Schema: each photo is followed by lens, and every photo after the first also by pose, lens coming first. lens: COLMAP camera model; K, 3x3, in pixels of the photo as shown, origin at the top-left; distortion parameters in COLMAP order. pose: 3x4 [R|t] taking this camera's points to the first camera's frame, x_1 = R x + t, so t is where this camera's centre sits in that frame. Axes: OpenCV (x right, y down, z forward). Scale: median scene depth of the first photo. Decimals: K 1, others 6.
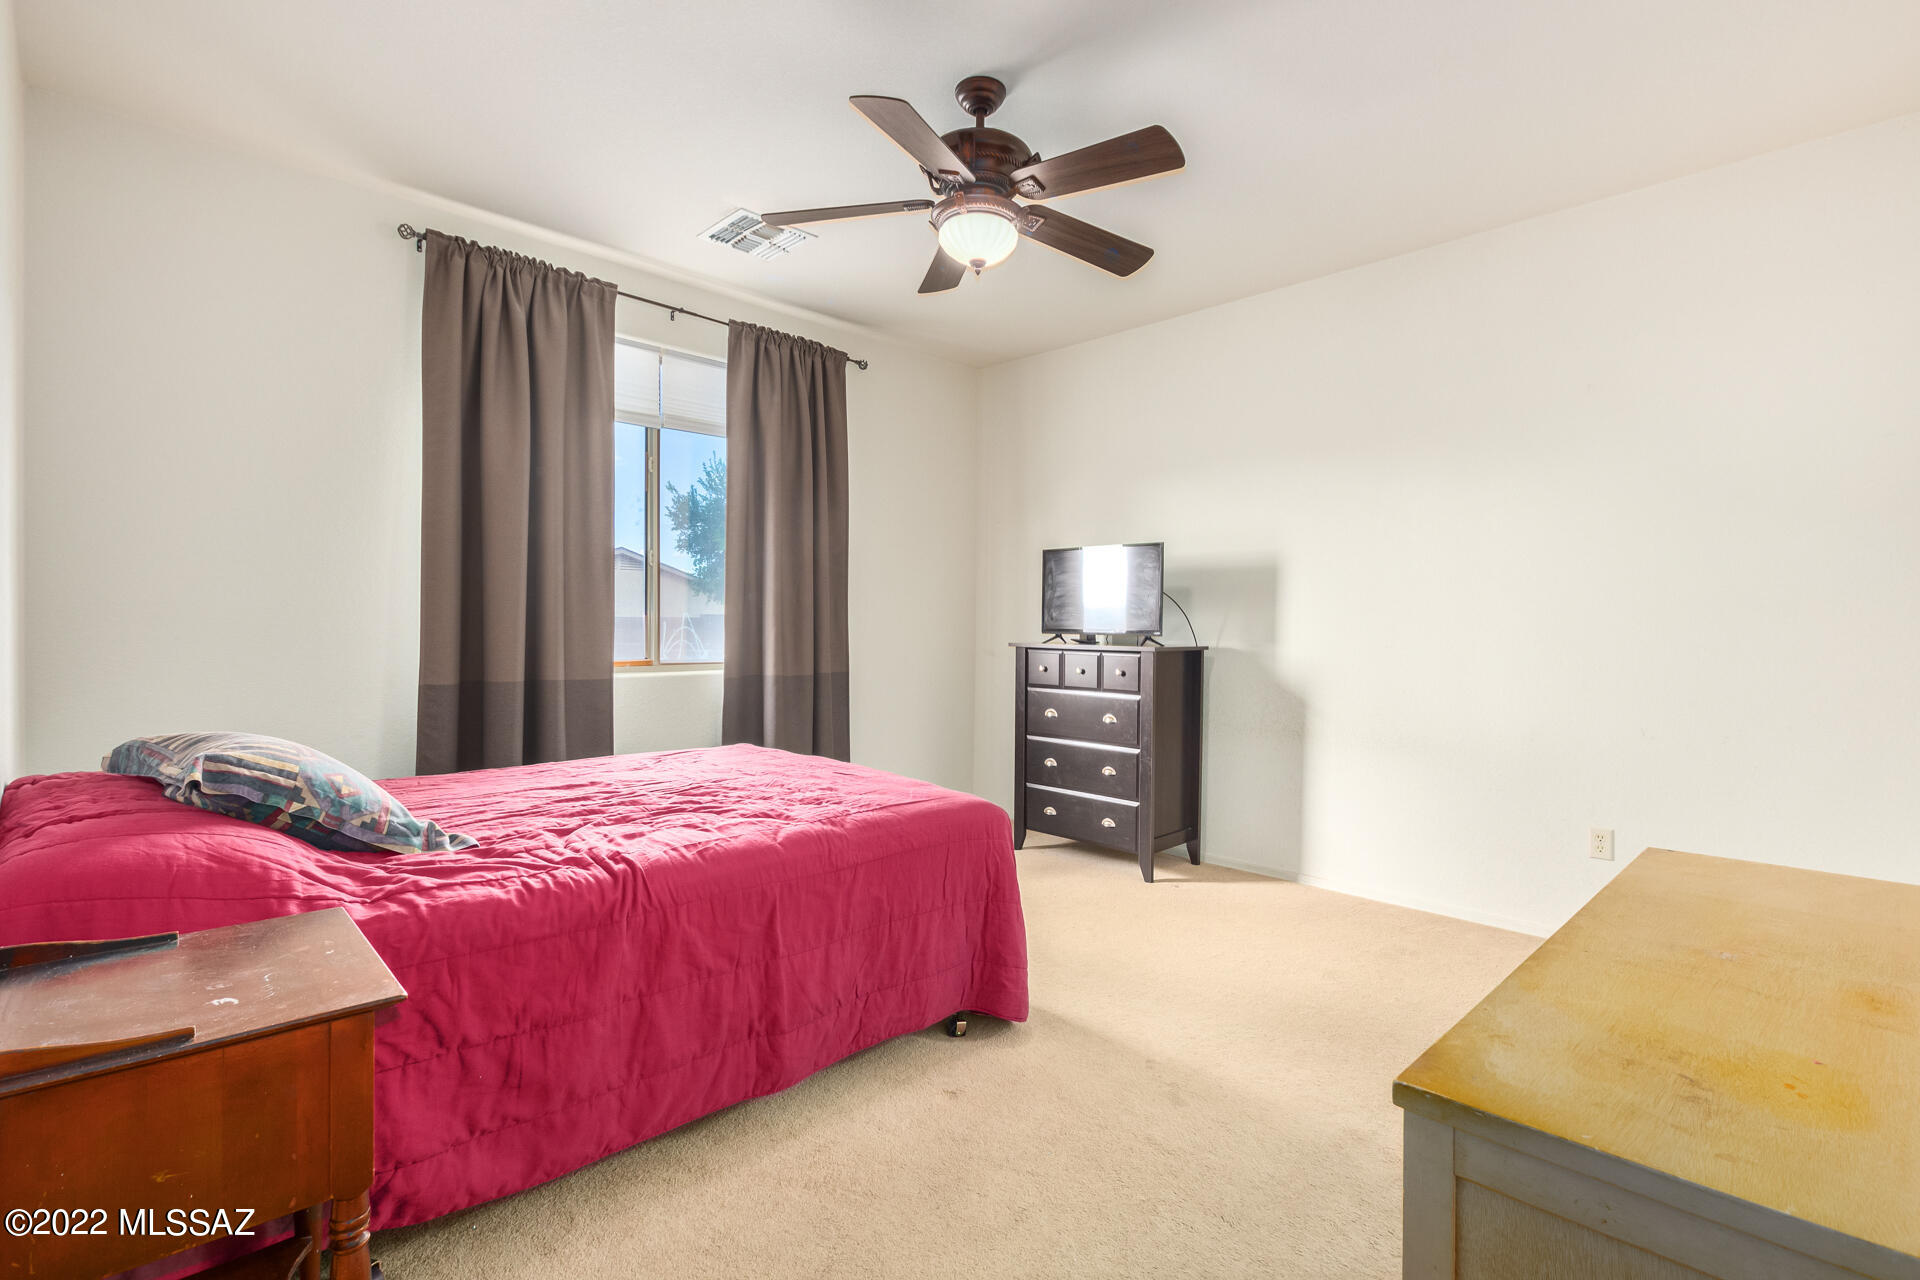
lens RADIAL K [[879.0, 0, 974.9], [0, 879.0, 636.1], [0, 0, 1]] dist [0.001404, 0.000307]
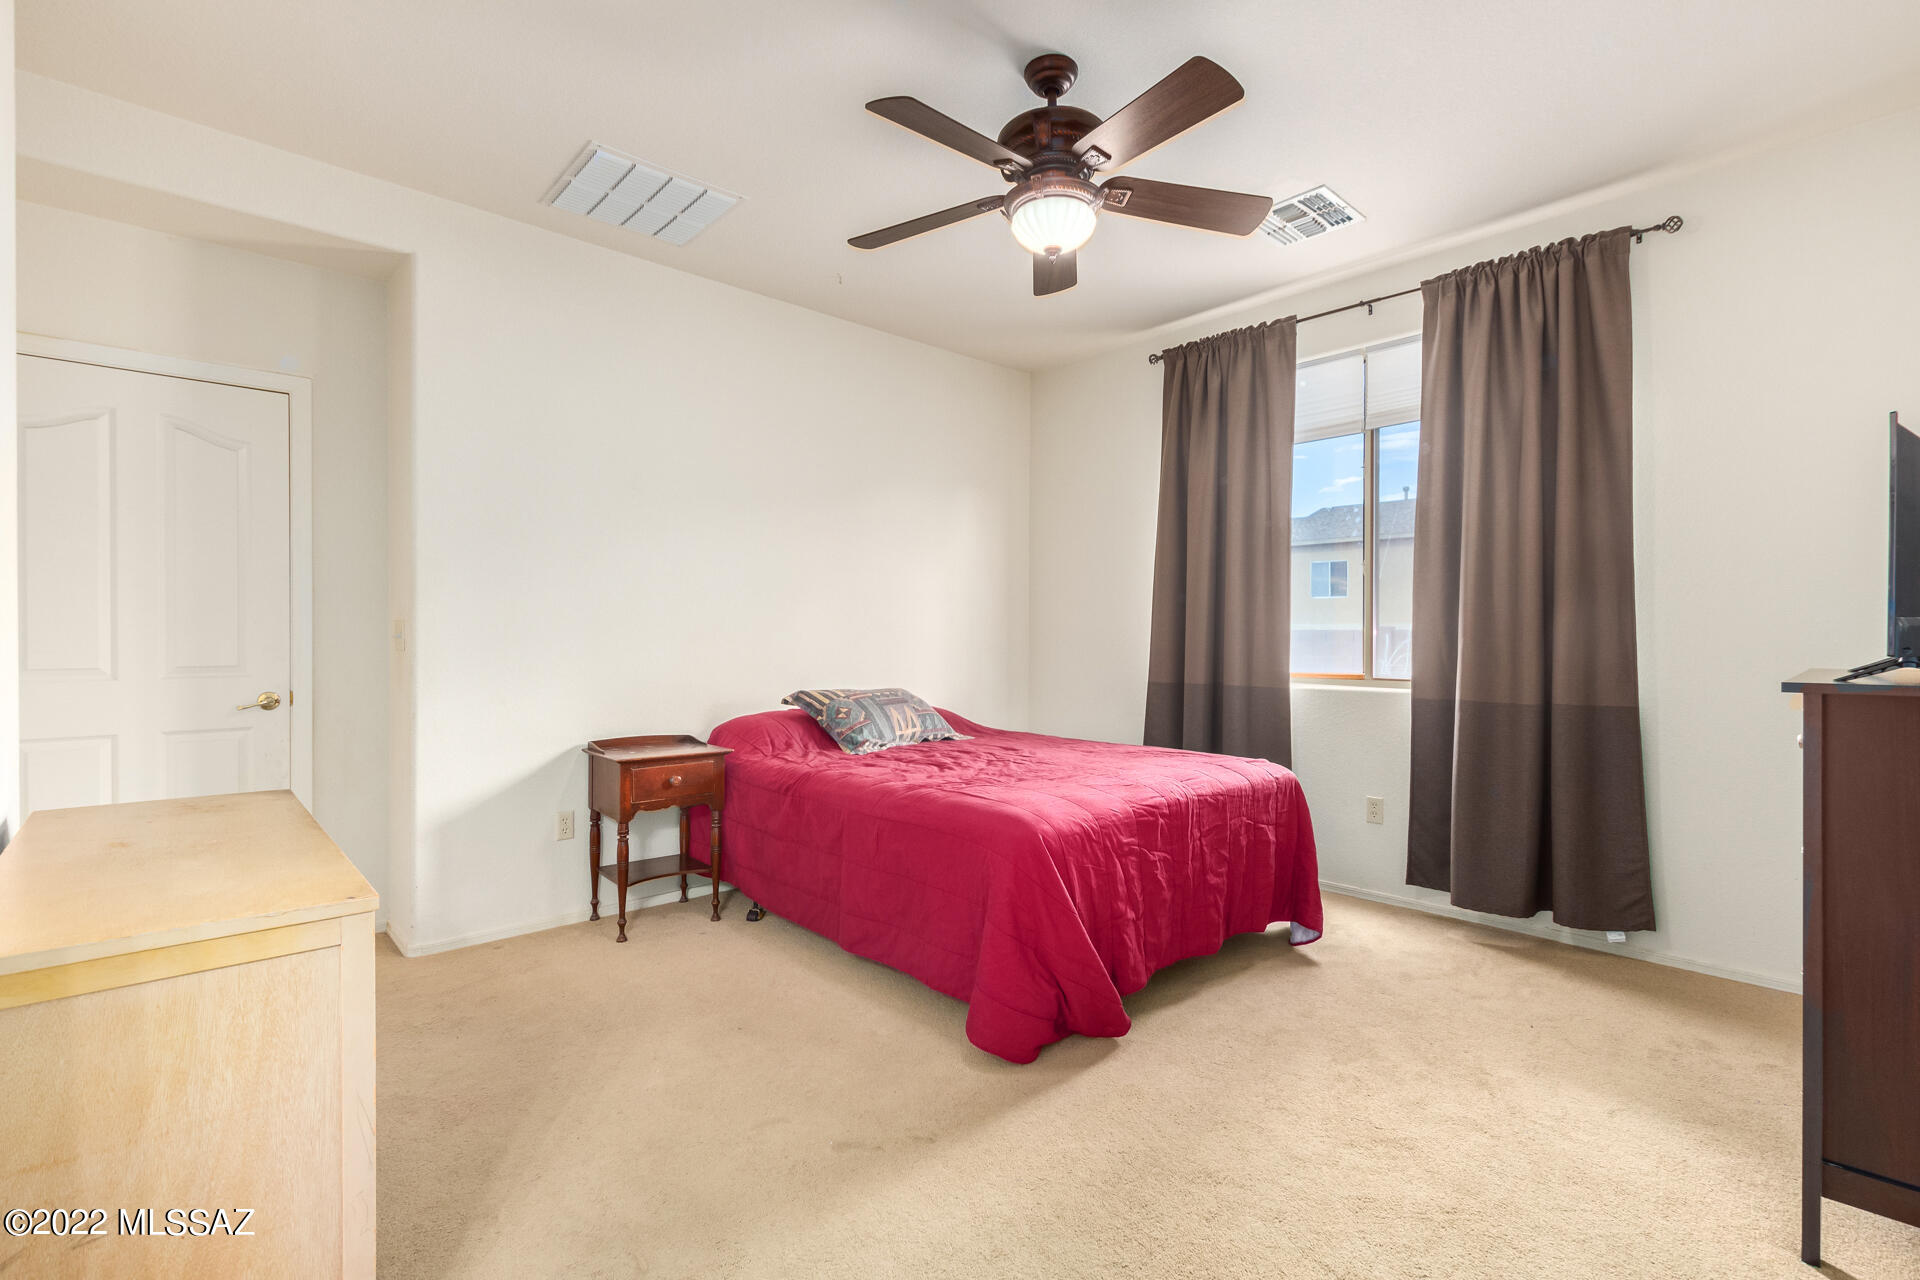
lens RADIAL K [[879.0, 0, 974.8], [0, 879.0, 646.3], [0, 0, 1]] dist [0.001404, 0.000307]
pose [[-0.014654, -0.006540, -0.999871, 0.617646], [-0.012255, 0.999905, -0.006361, 0.008113], [0.999818, 0.012161, -0.014732, 0.608091]]
